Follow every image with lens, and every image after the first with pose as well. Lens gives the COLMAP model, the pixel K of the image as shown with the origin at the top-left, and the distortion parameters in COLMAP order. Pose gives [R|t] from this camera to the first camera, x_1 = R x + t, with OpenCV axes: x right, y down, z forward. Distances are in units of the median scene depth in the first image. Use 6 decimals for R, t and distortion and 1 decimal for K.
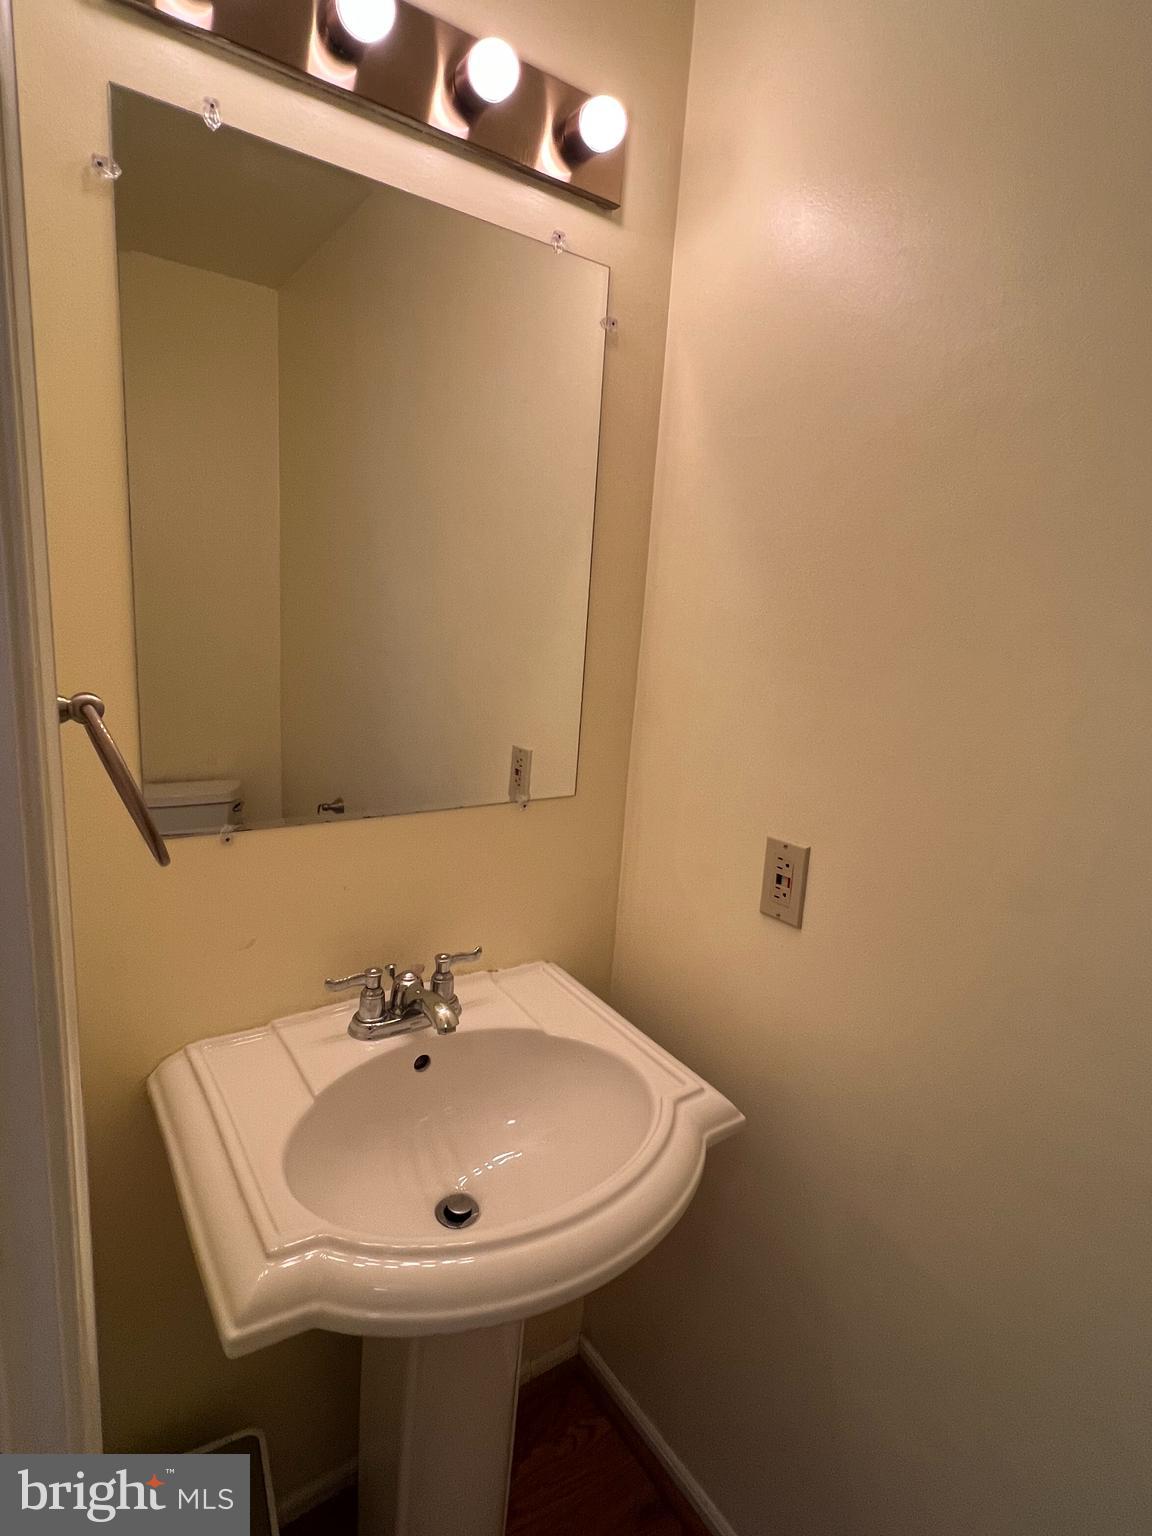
lens RADIAL K [[796.2, 0, 569.5], [0, 796.2, 769.0], [0, 0, 1]] dist [-0.000420, 0.000149]
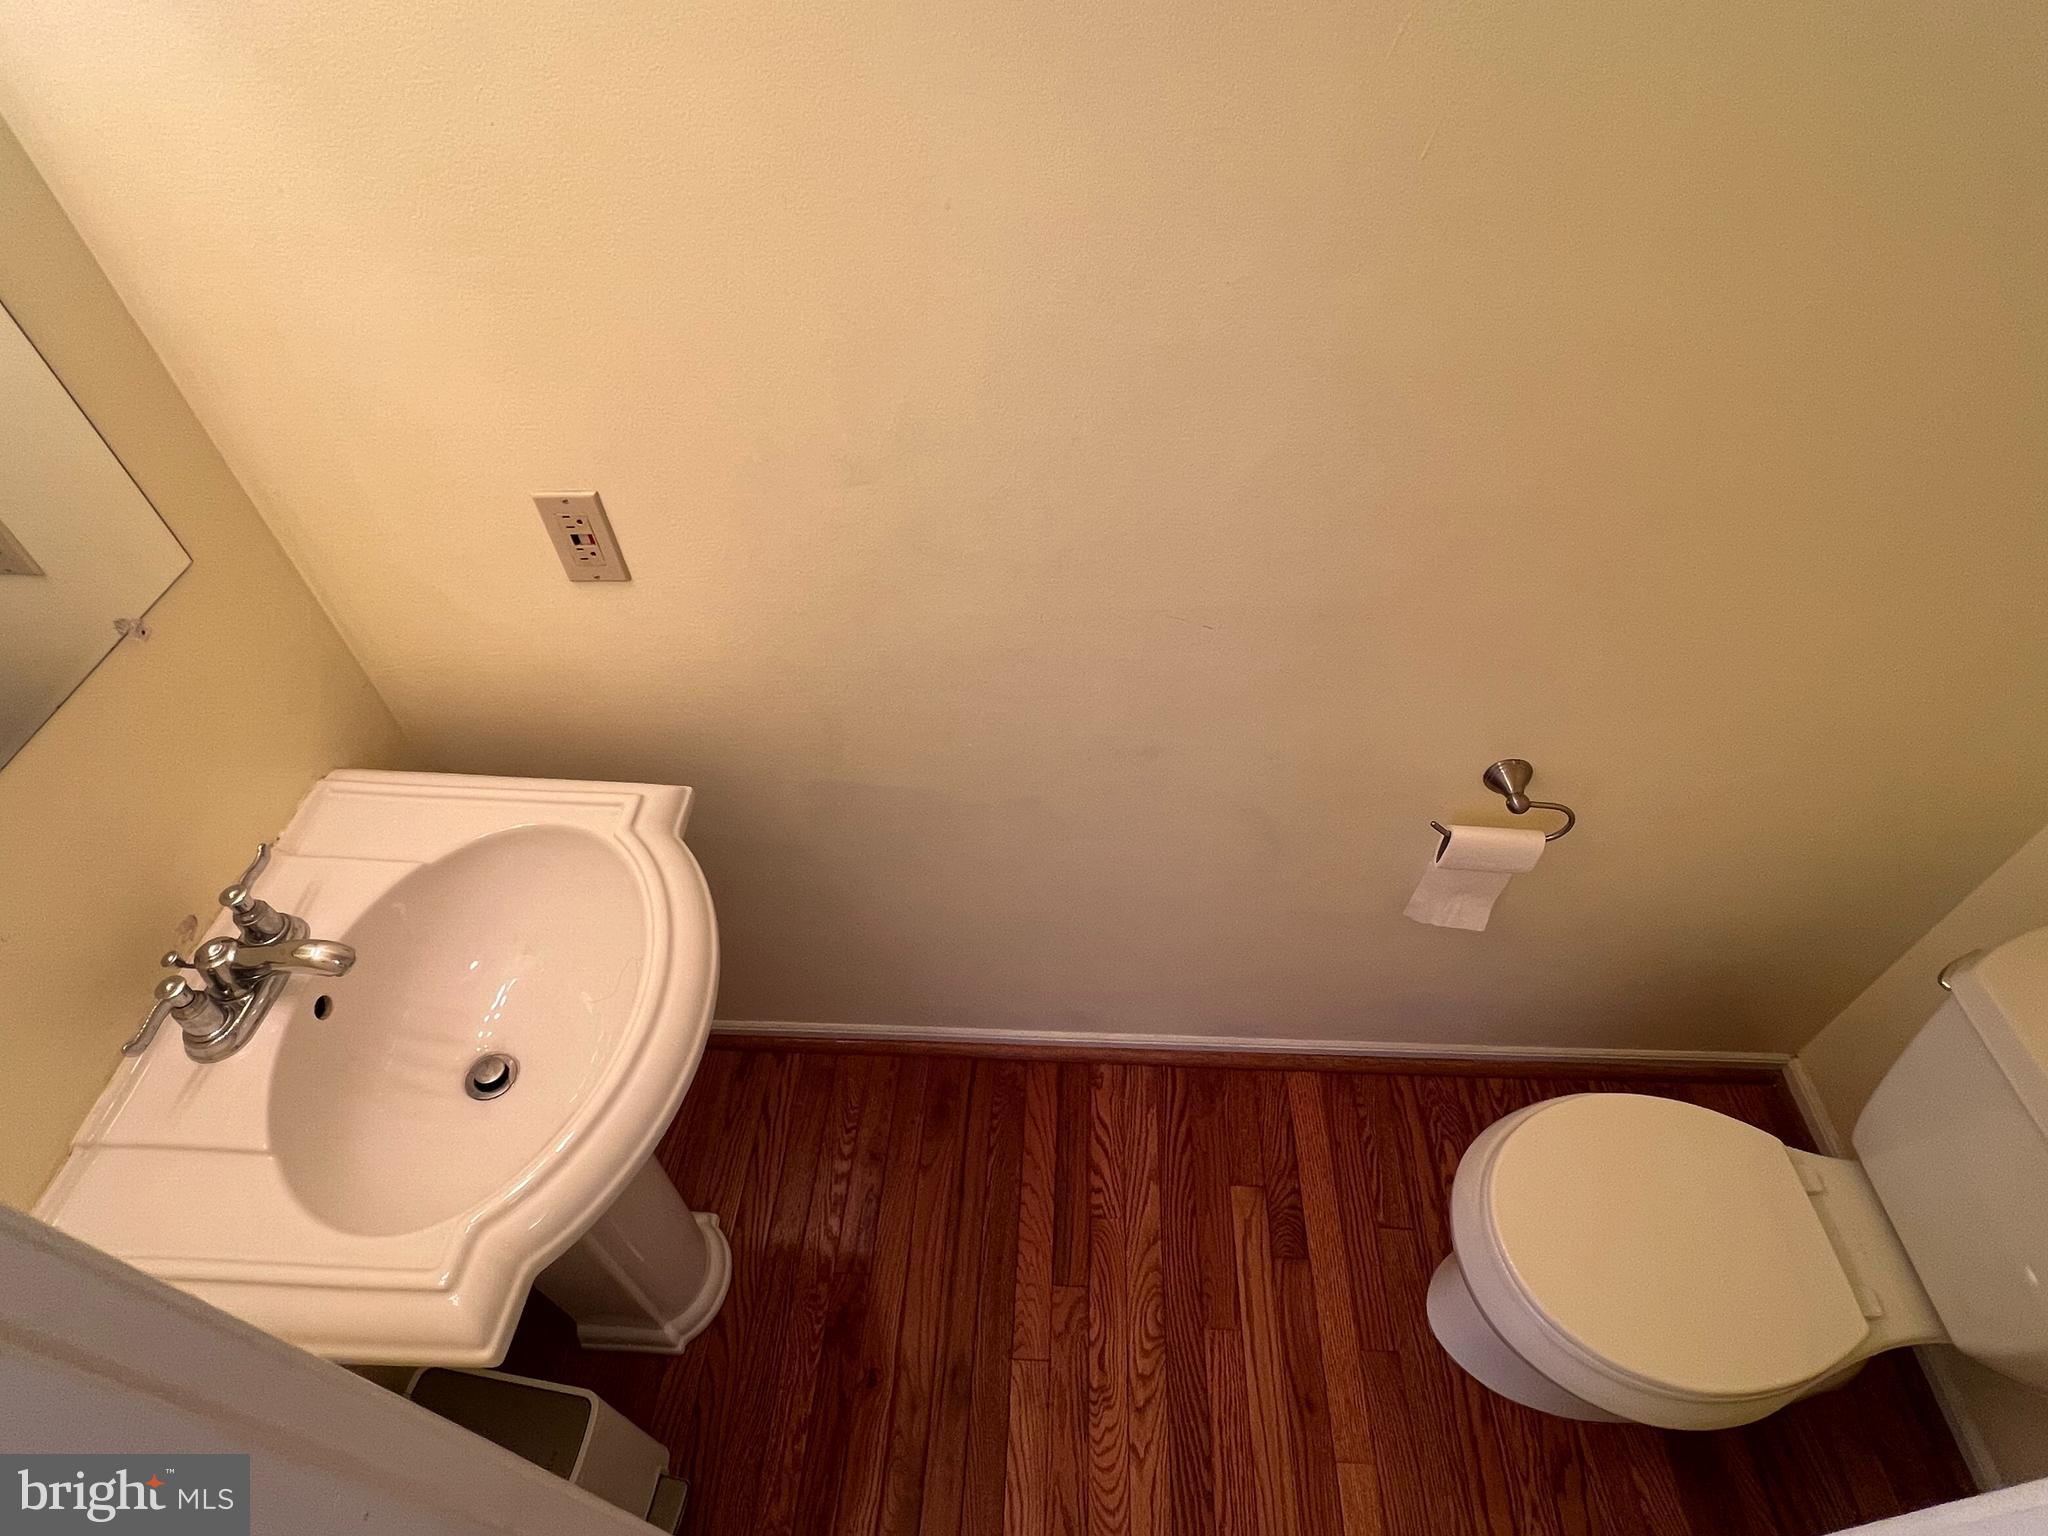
lens RADIAL K [[1061.6, 0, 1024.0], [0, 1061.6, 768.0], [0, 0, 1]] dist [-0.000420, 0.000149]
pose [[0.604952, -0.640174, 0.473509, -0.114291], [0.222184, 0.706758, 0.671661, -0.316274], [-0.764636, -0.301116, 0.569791, -0.009027]]
